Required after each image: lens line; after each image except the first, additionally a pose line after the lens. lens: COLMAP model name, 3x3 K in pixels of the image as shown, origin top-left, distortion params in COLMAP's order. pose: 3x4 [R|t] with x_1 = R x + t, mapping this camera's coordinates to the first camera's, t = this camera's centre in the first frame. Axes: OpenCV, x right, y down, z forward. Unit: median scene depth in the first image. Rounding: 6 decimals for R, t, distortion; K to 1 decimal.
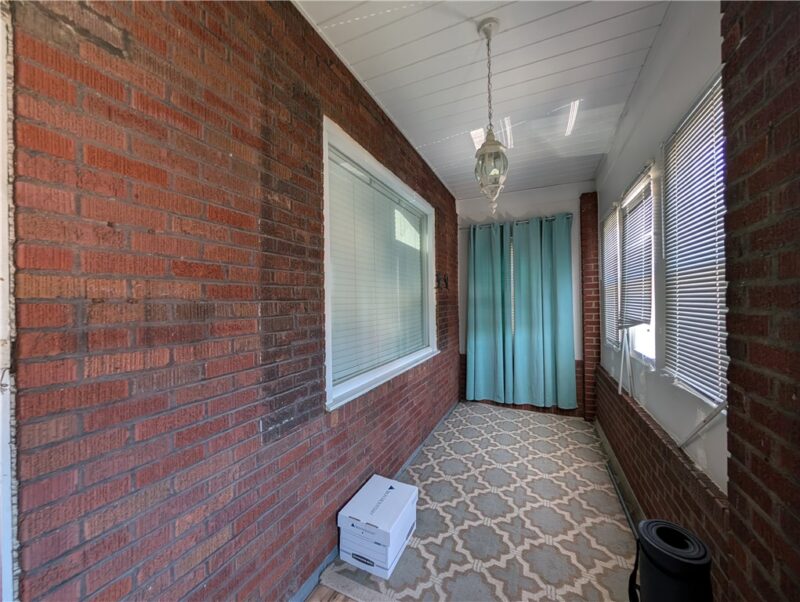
lens RADIAL K [[303.8, 0, 400.5], [0, 303.8, 300.4], [0, 0, 1]] dist [-0.002624, 0.000565]
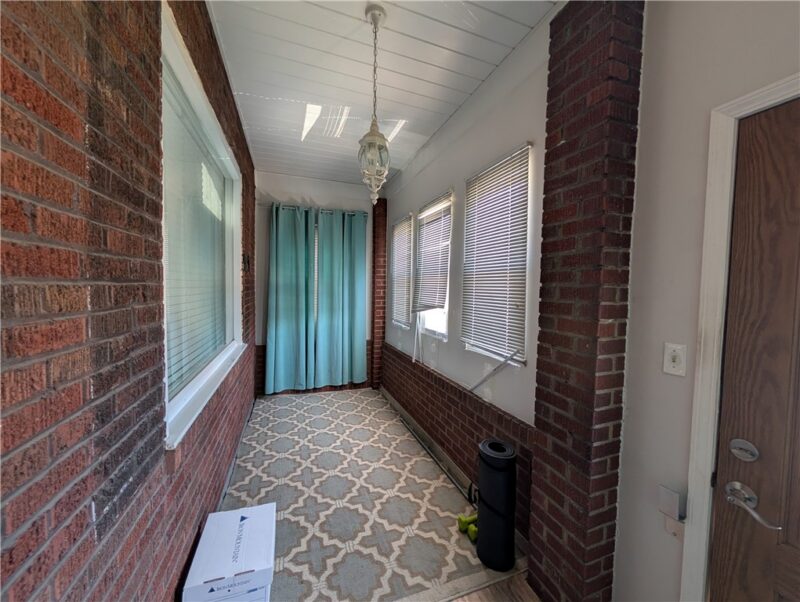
lens RADIAL K [[303.8, 0, 402.5], [0, 303.8, 300.5], [0, 0, 1]] dist [-0.002624, 0.000565]
pose [[0.709003, -0.003456, 0.705197, -0.295566], [-0.029707, 0.998954, 0.034763, 0.000110], [-0.704580, -0.045596, 0.708159, 0.159311]]
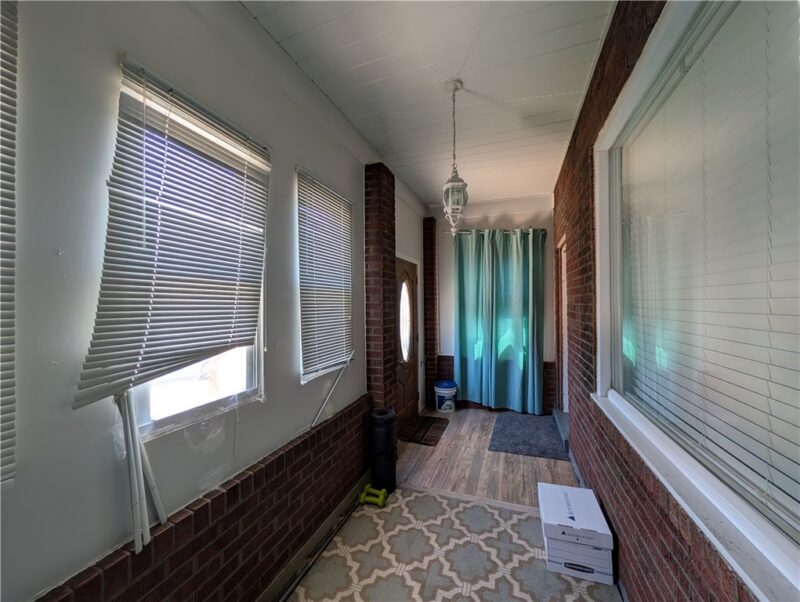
lens RADIAL K [[303.8, 0, 398.8], [0, 303.8, 301.9], [0, 0, 1]] dist [-0.002624, 0.000565]
pose [[-0.997397, 0.022139, -0.068624, 0.518222], [0.022770, 0.999705, -0.008422, -0.013278], [0.068418, -0.009962, -0.997607, 1.848876]]
